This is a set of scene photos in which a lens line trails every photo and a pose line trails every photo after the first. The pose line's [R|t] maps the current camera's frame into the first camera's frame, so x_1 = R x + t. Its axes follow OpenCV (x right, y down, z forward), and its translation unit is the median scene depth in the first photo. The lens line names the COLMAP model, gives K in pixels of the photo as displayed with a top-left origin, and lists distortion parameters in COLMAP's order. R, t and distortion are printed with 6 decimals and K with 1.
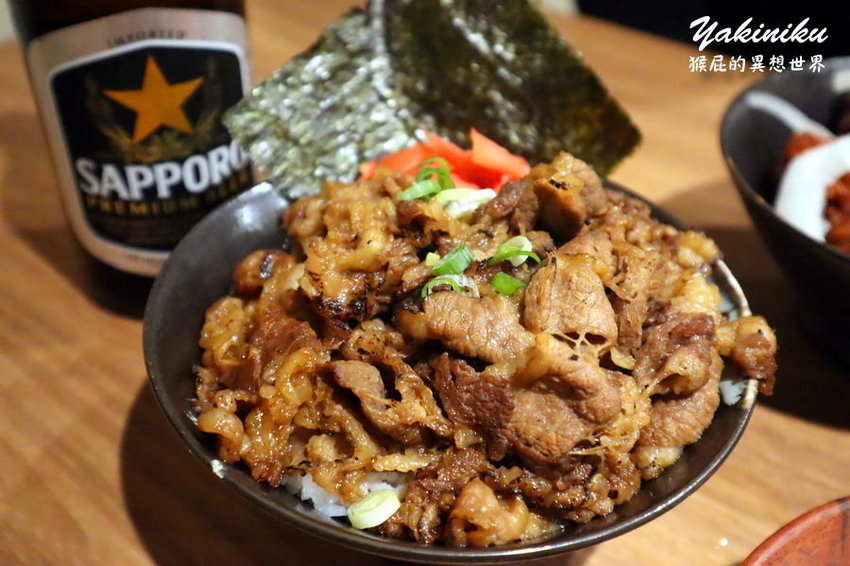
lens RADIAL K [[945.1, 0, 425.0], [0, 945.1, 283.0], [0, 0, 1]] dist [0.013336, 0.037782]
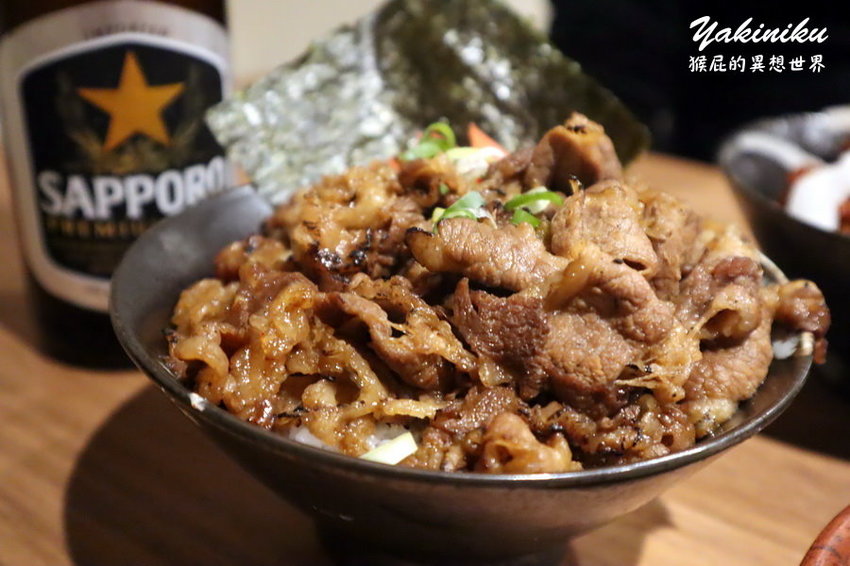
lens RADIAL K [[945.1, 0, 425.0], [0, 945.1, 283.0], [0, 0, 1]] dist [0.013336, 0.037782]
pose [[0.998607, -0.001721, 0.052727, -0.058868], [0.013932, 0.972592, -0.232101, 0.267405], [-0.050882, 0.232512, 0.971262, 0.150962]]
